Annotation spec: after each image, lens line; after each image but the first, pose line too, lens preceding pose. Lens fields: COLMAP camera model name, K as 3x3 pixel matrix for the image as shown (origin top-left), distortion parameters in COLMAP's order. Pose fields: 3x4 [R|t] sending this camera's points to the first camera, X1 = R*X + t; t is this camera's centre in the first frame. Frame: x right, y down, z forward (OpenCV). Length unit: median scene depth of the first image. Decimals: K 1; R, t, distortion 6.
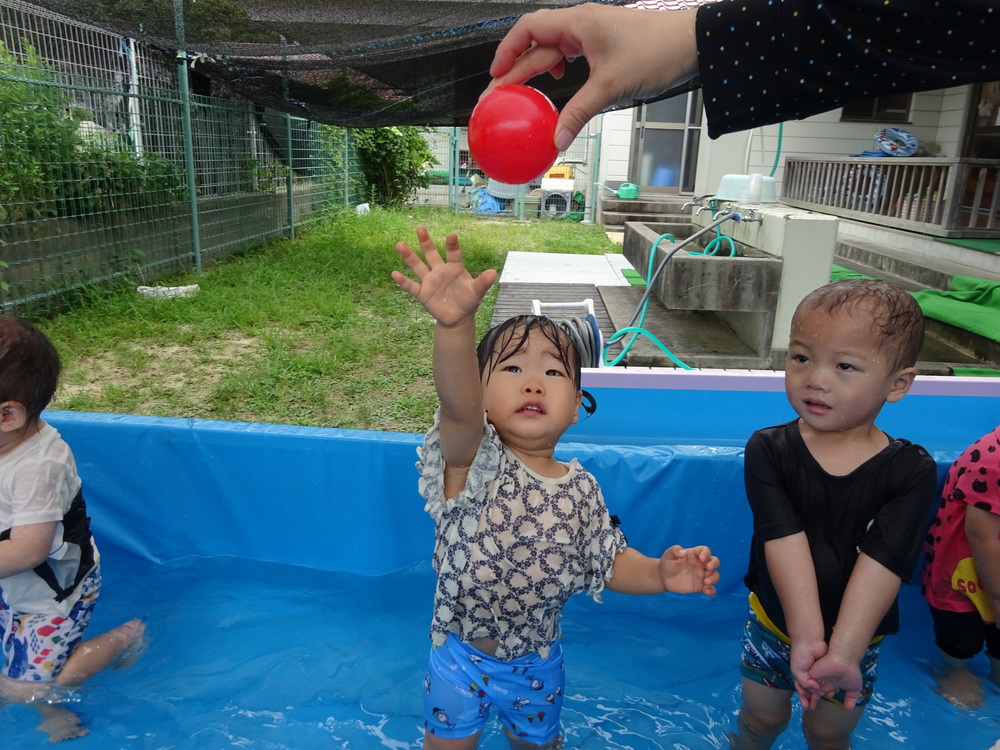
lens RADIAL K [[768.8, 0, 500.0], [0, 768.8, 375.0], [0, 0, 1]] dist [0.010799, 0.068781]
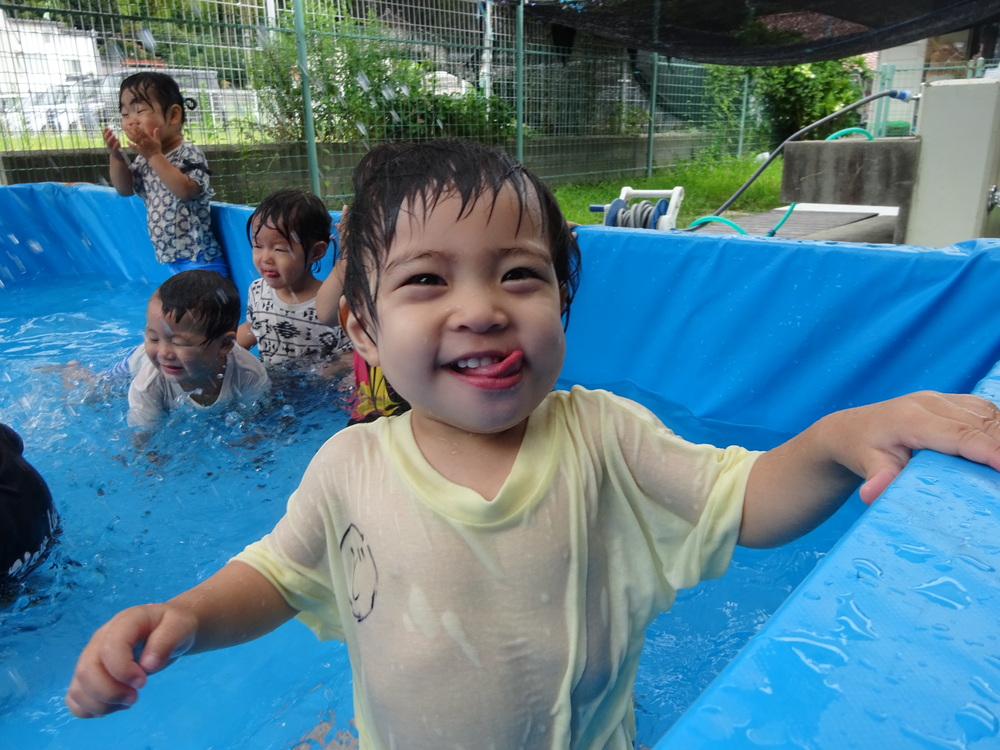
lens RADIAL K [[776.4, 0, 500.0], [0, 776.4, 375.0], [0, 0, 1]] dist [0.035636, 0.005497]
pose [[0.773878, 0.149285, -0.615489, 0.280936], [-0.141936, 0.987984, 0.061171, 0.052160], [0.617225, 0.040022, 0.785768, 0.045065]]
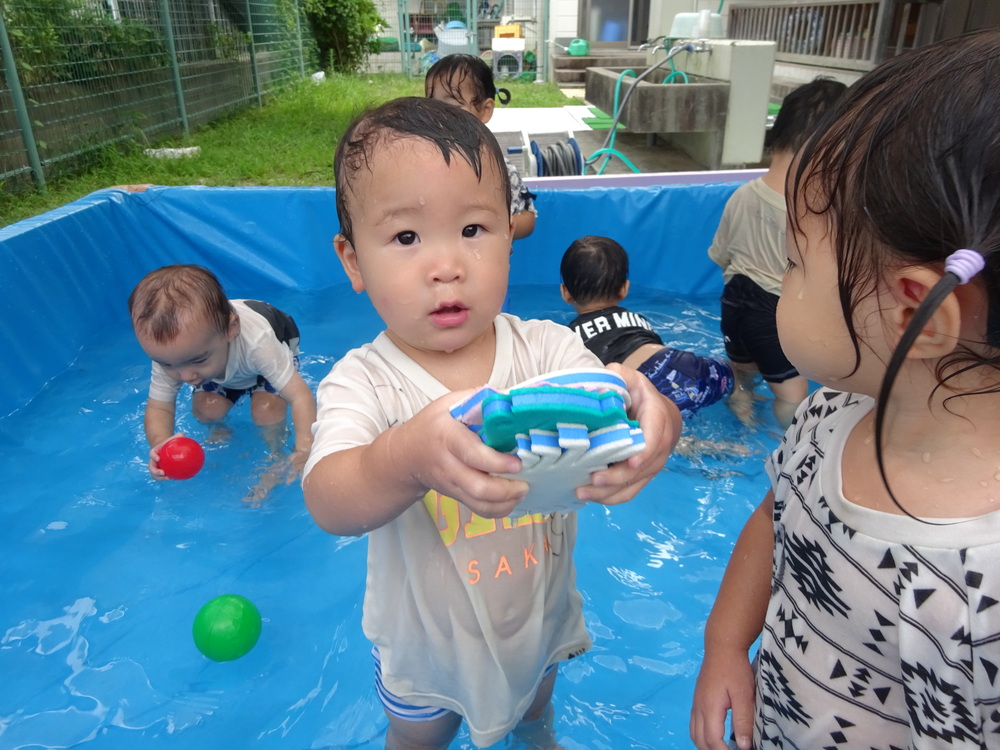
lens RADIAL K [[776.4, 0, 500.0], [0, 776.4, 375.0], [0, 0, 1]] dist [0.035636, 0.005497]
pose [[0.995638, -0.071935, 0.059415, -0.040816], [0.062782, 0.987630, 0.143683, 0.046889], [-0.069016, -0.139326, 0.987839, -0.103072]]
